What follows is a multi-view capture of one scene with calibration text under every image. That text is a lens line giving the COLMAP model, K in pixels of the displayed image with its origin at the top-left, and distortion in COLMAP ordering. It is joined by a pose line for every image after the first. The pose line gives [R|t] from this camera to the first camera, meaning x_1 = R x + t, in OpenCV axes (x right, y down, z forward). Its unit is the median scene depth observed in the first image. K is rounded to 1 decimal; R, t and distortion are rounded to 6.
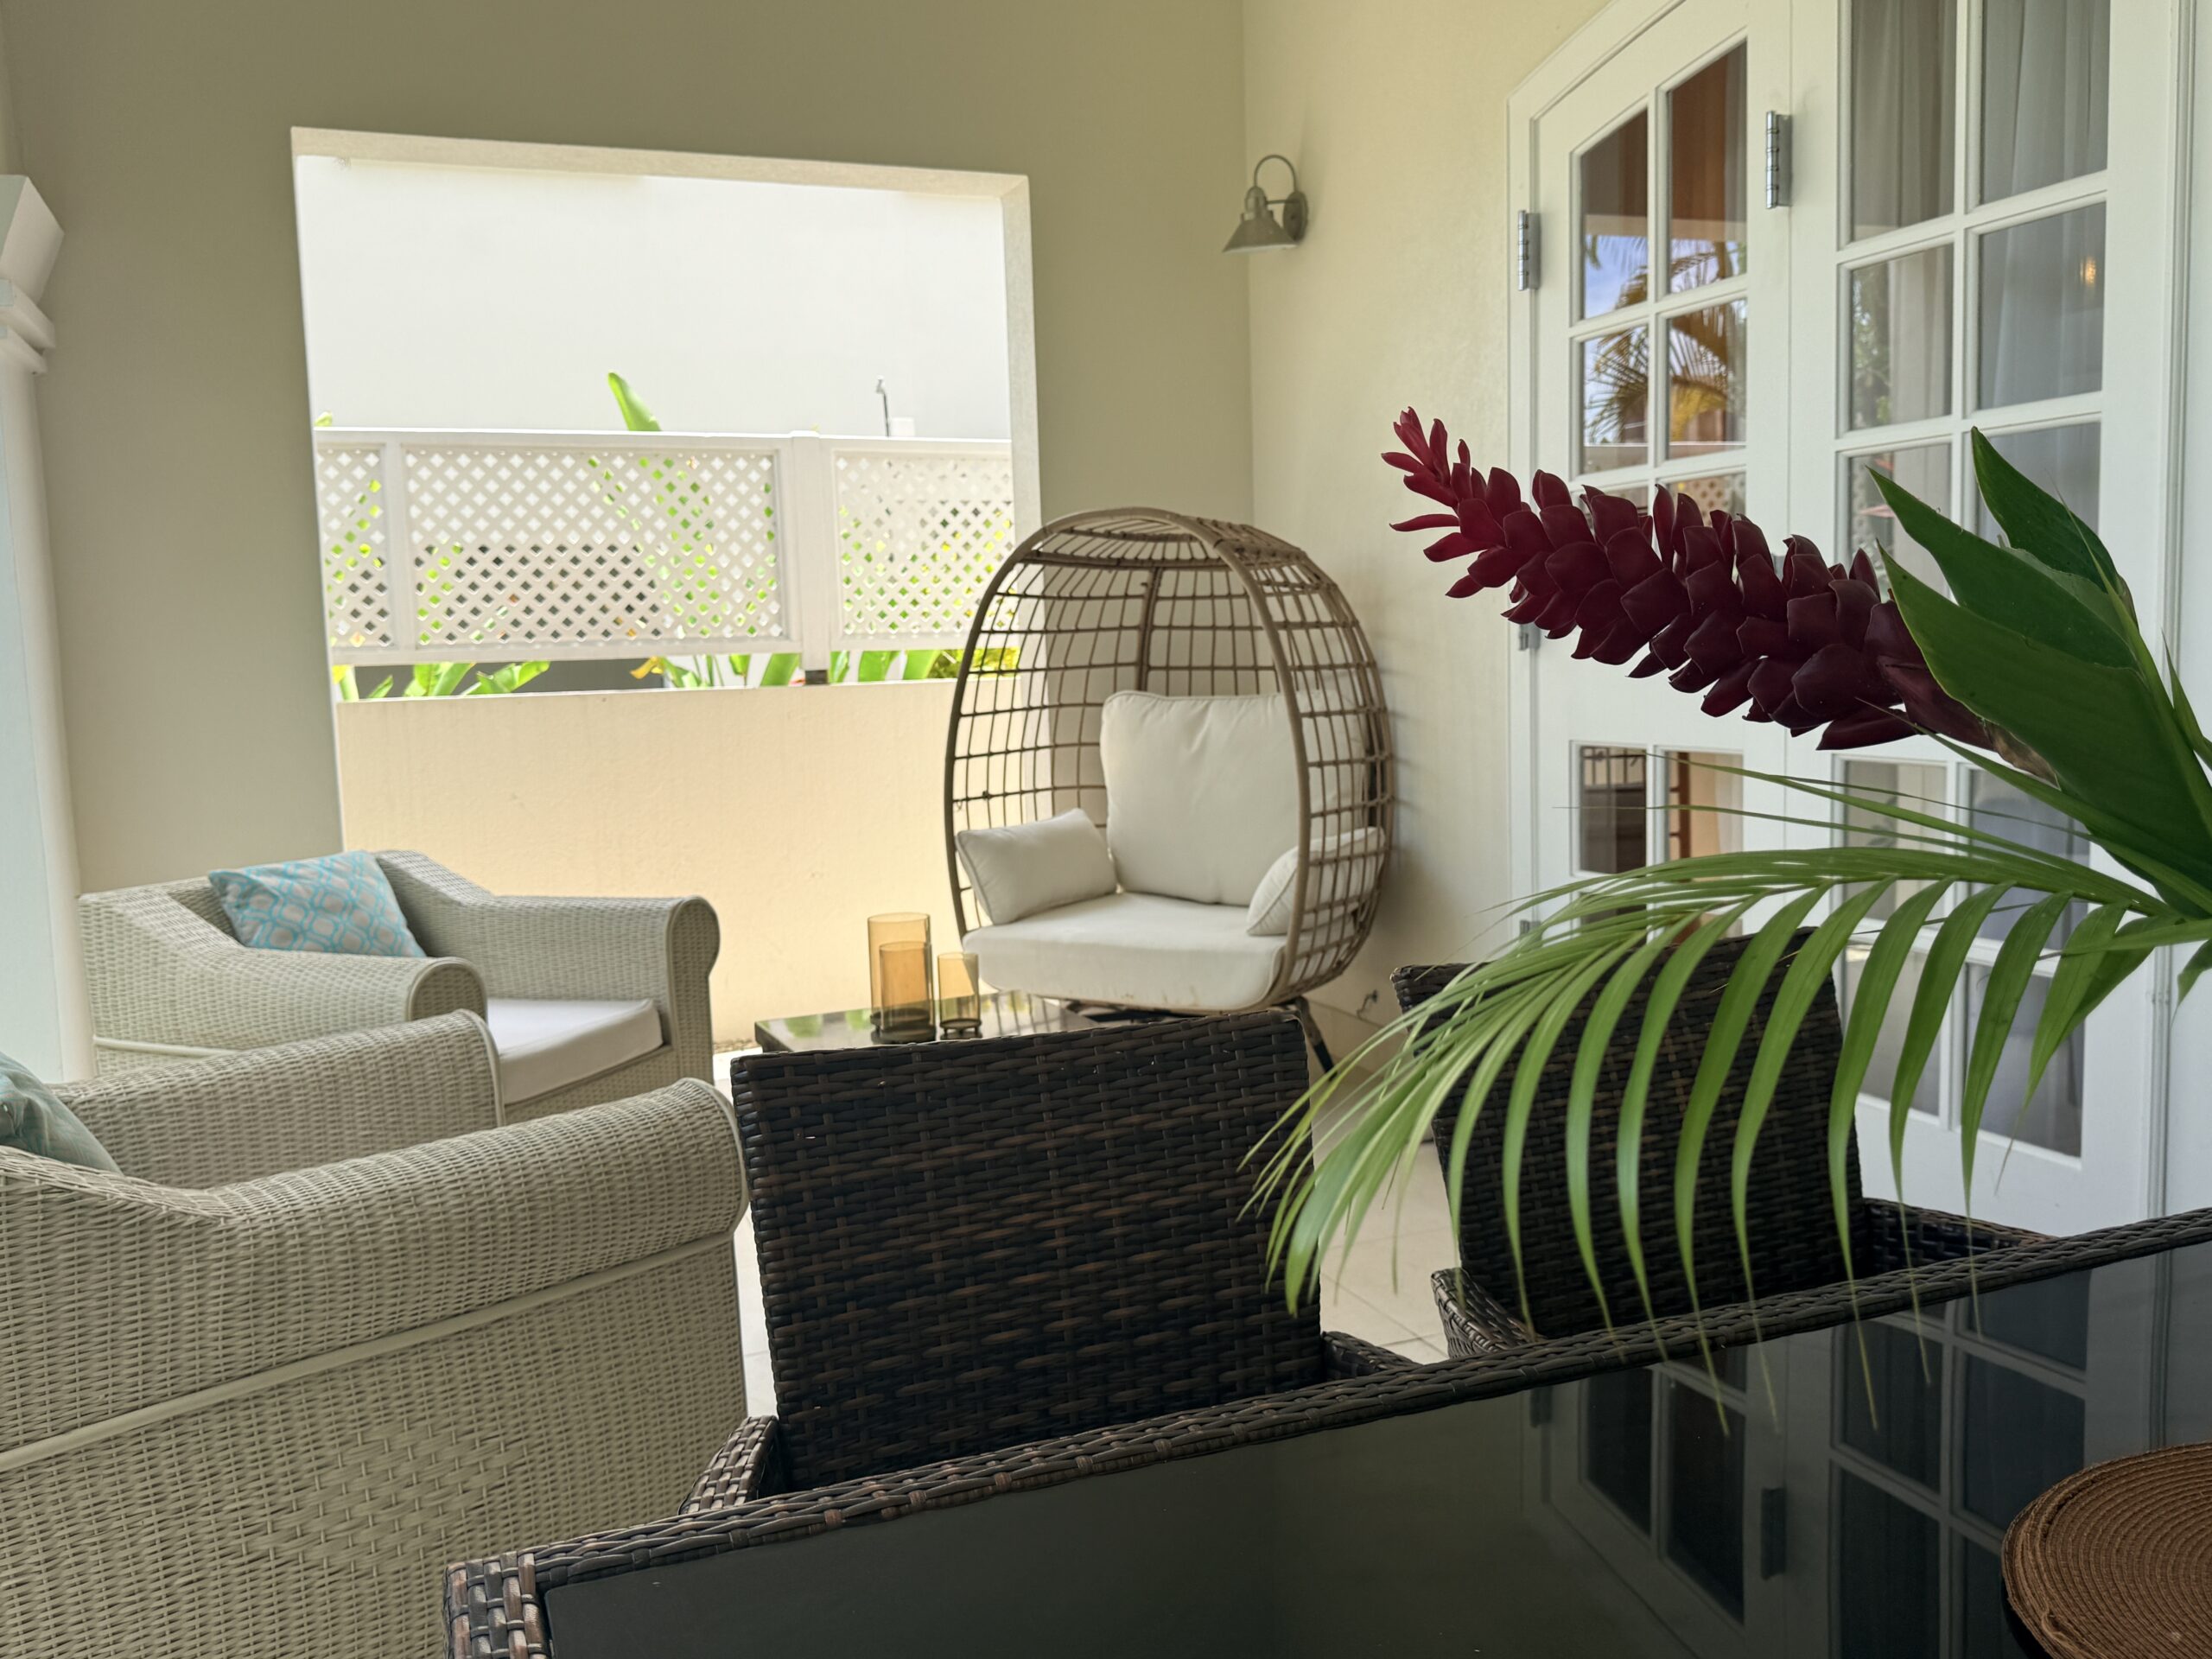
lens RADIAL K [[1826.3, 0, 1113.2], [0, 1826.3, 839.1], [0, 0, 1]] dist [0.075594, -0.094401]
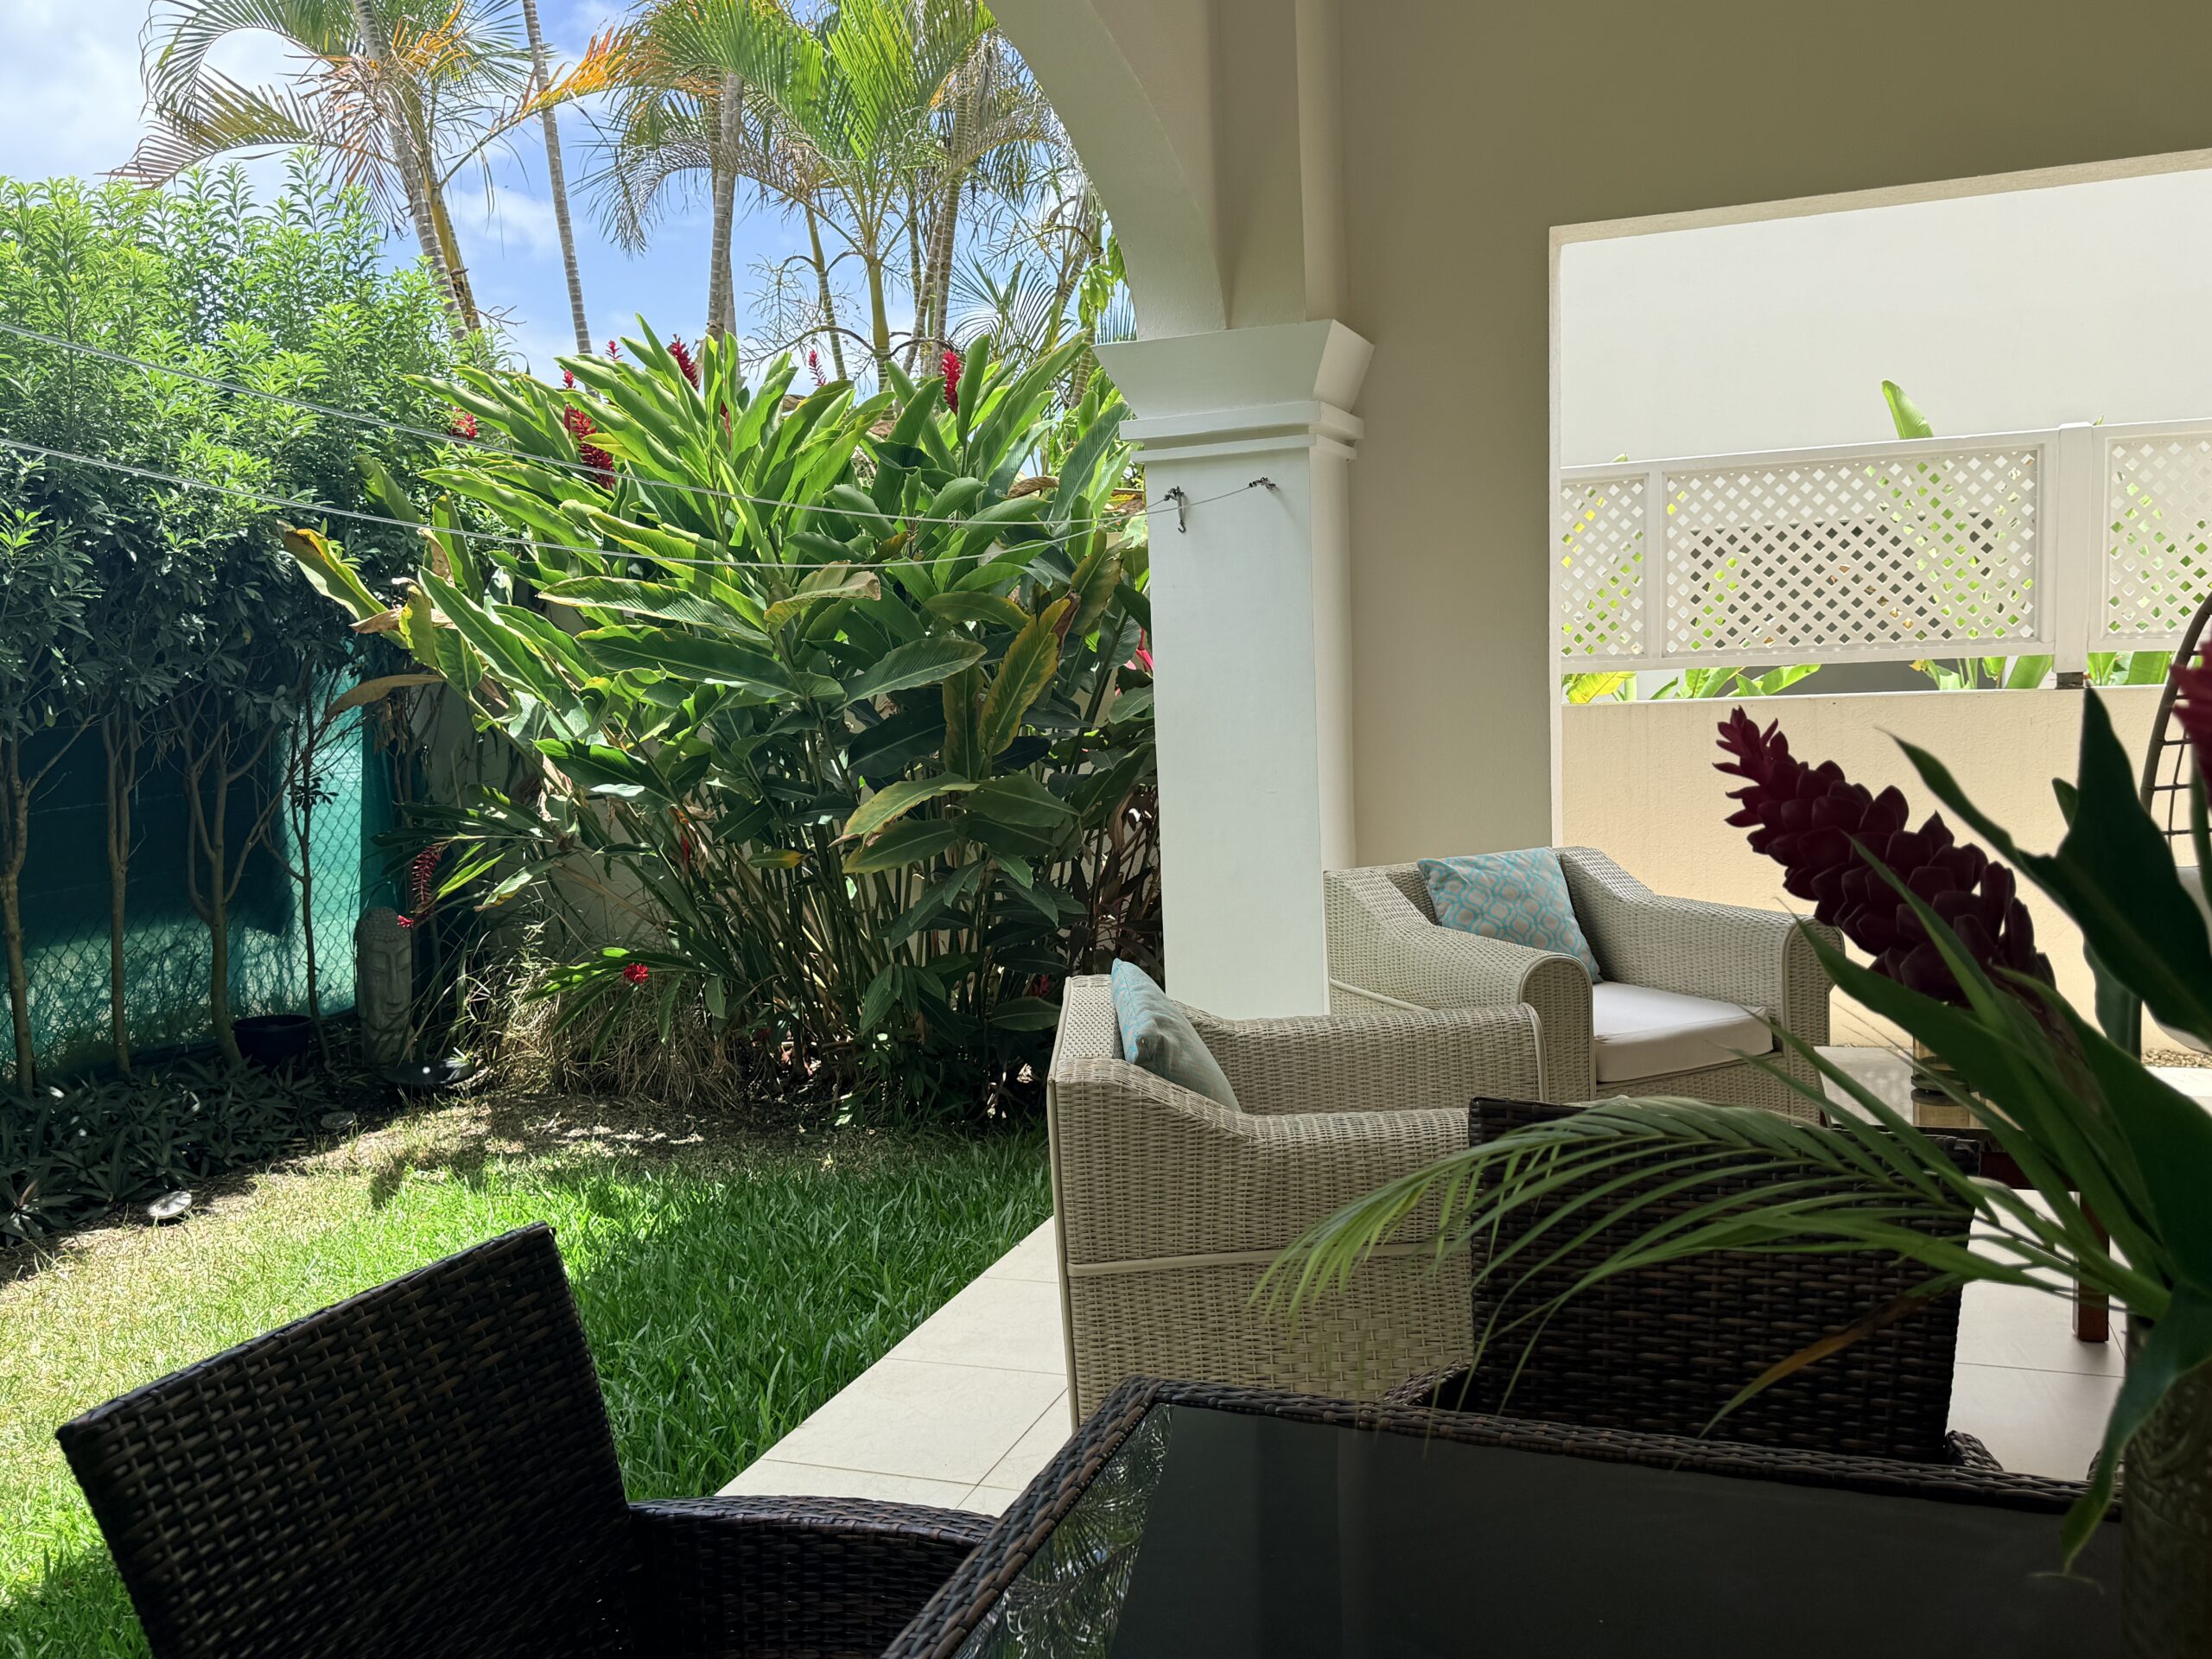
lens RADIAL K [[1826.3, 0, 1143.6], [0, 1826.3, 841.4], [0, 0, 1]] dist [0.075594, -0.094401]
pose [[0.752677, 0.070289, -0.654627, 0.180006], [-0.051728, 0.997525, 0.047631, -0.042953], [0.656355, -0.001988, 0.754450, -0.062770]]
